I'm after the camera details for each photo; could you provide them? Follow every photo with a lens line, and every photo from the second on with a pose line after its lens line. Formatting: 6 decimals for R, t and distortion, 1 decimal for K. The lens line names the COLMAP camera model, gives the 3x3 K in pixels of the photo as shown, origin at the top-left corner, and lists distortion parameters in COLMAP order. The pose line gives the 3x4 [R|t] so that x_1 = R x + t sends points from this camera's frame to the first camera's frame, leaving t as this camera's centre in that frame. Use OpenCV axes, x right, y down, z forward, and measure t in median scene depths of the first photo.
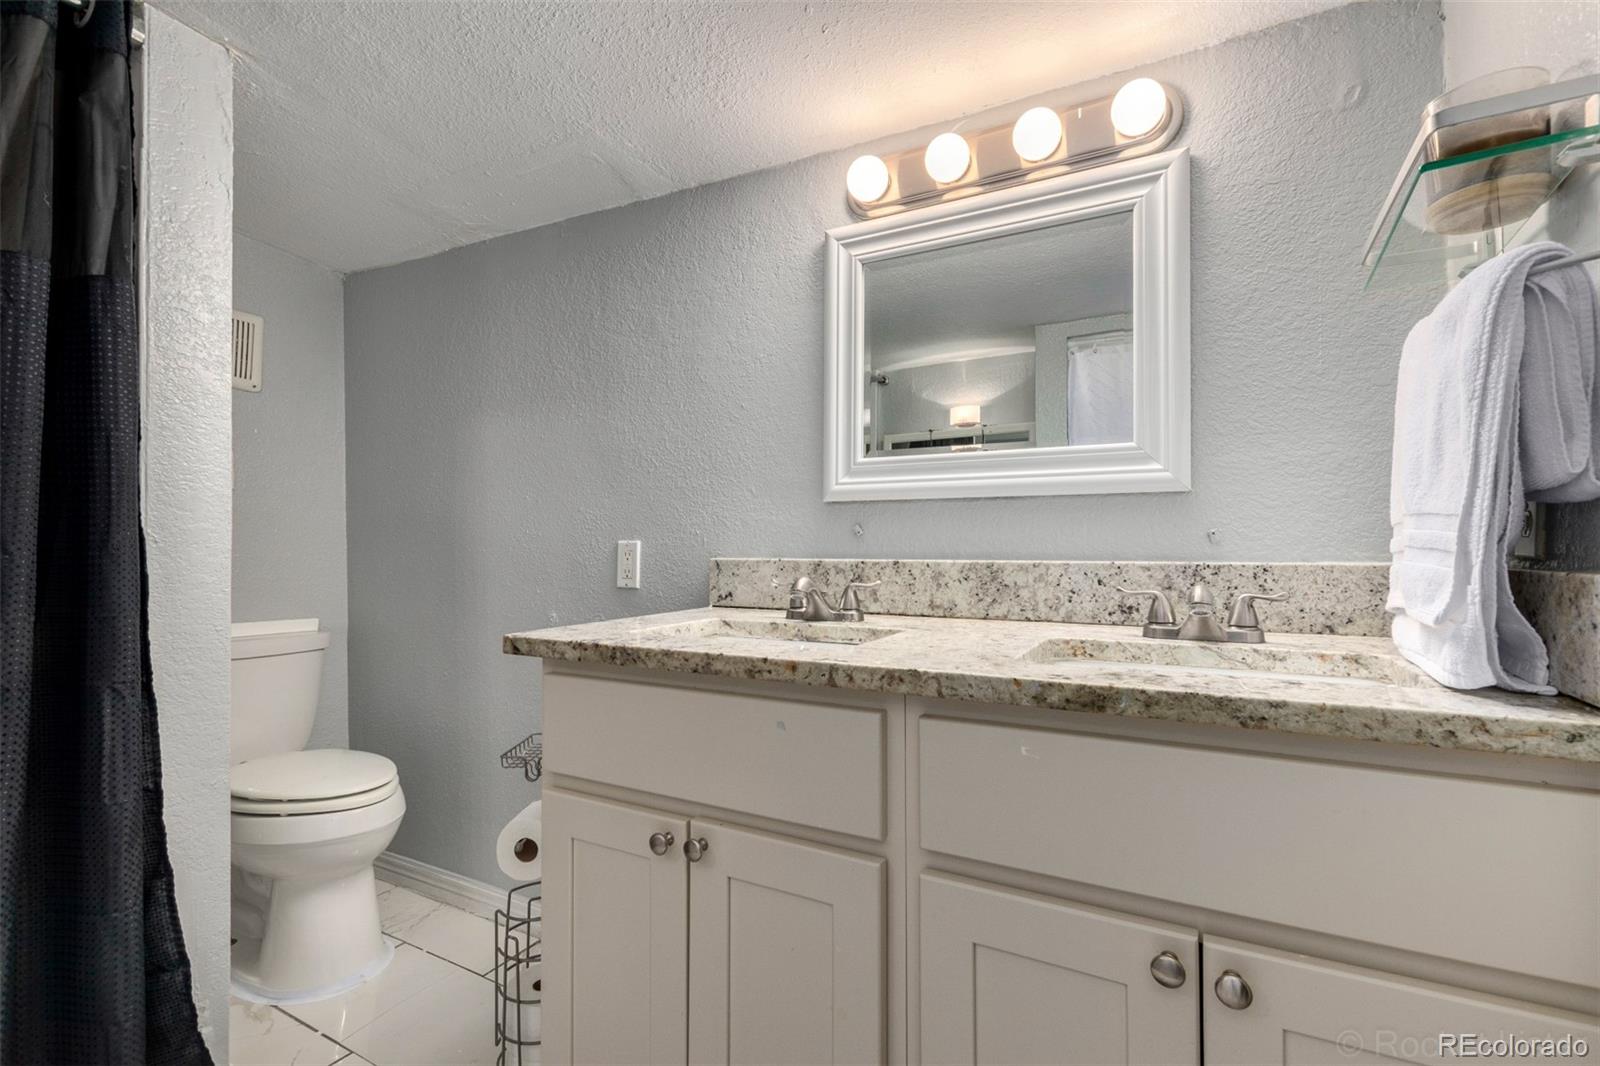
lens RADIAL K [[722.7, 0, 800.1], [0, 722.7, 518.7], [0, 0, 1]] dist [-0.002279, -0.000244]
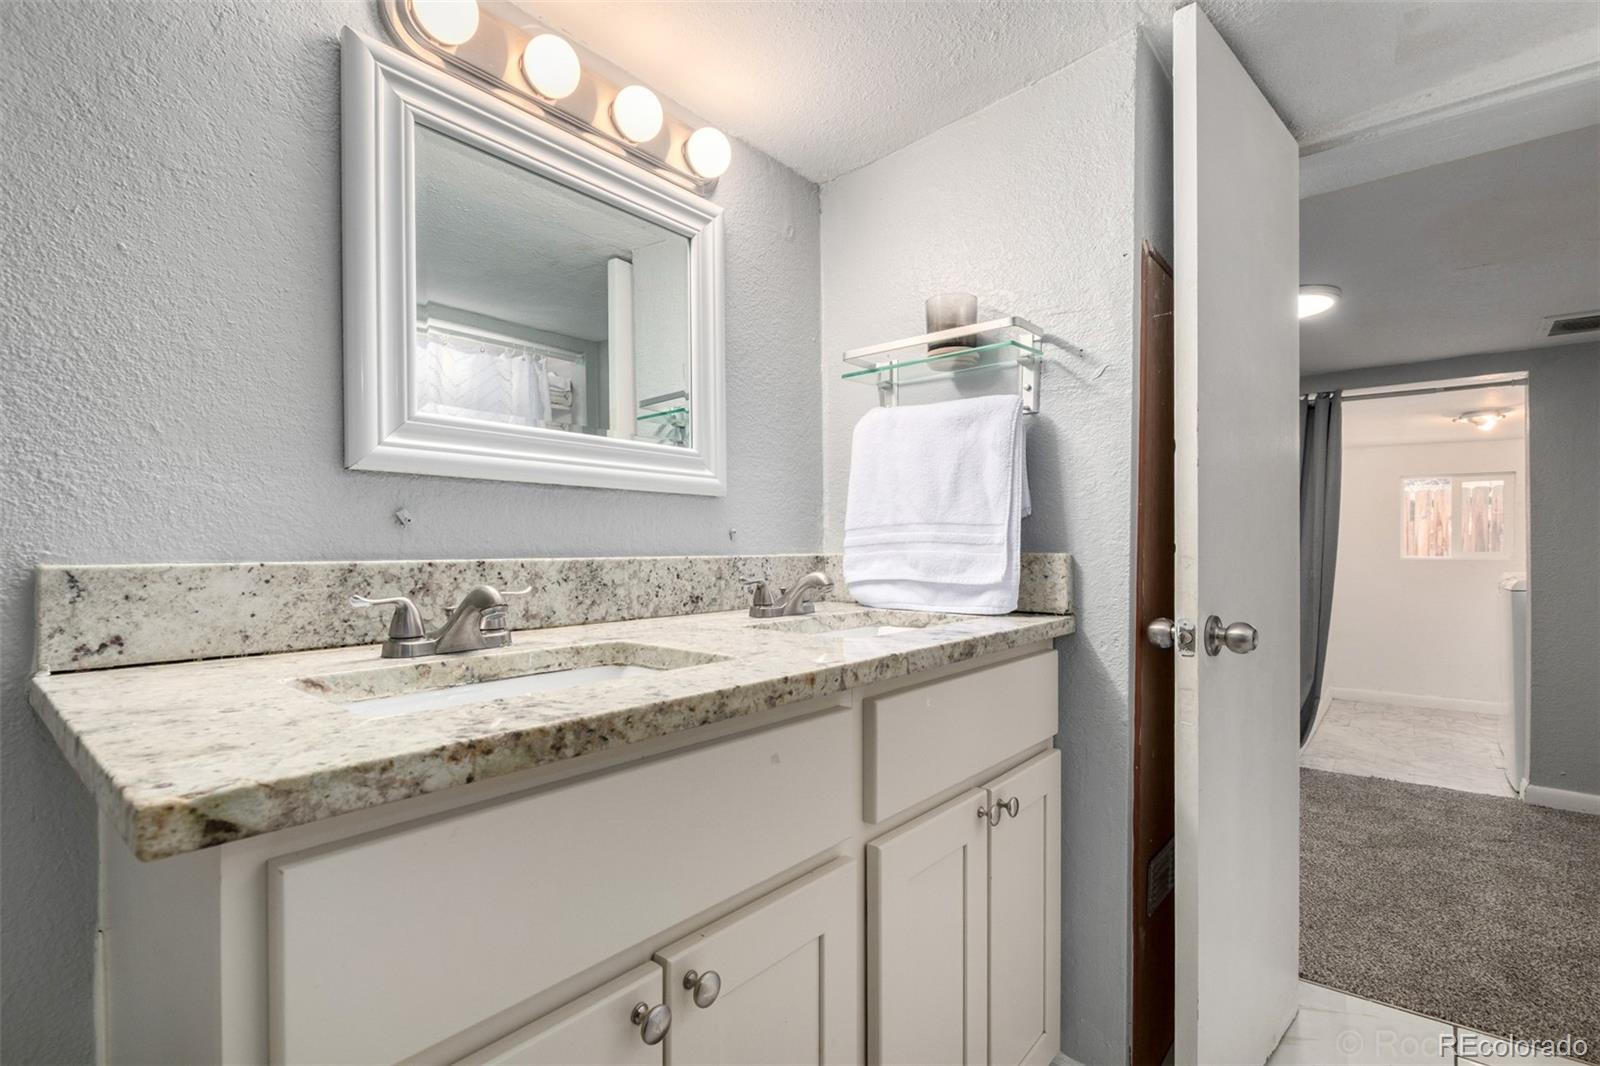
lens RADIAL K [[730.6, 0, 801.6], [0, 730.6, 540.7], [0, 0, 1]] dist [0.000336, -0.000122]
pose [[0.212972, 0.010290, 0.977004, -0.593075], [-0.033371, 0.999438, -0.003252, 0.032781], [-0.976488, -0.031911, 0.213195, 0.585658]]
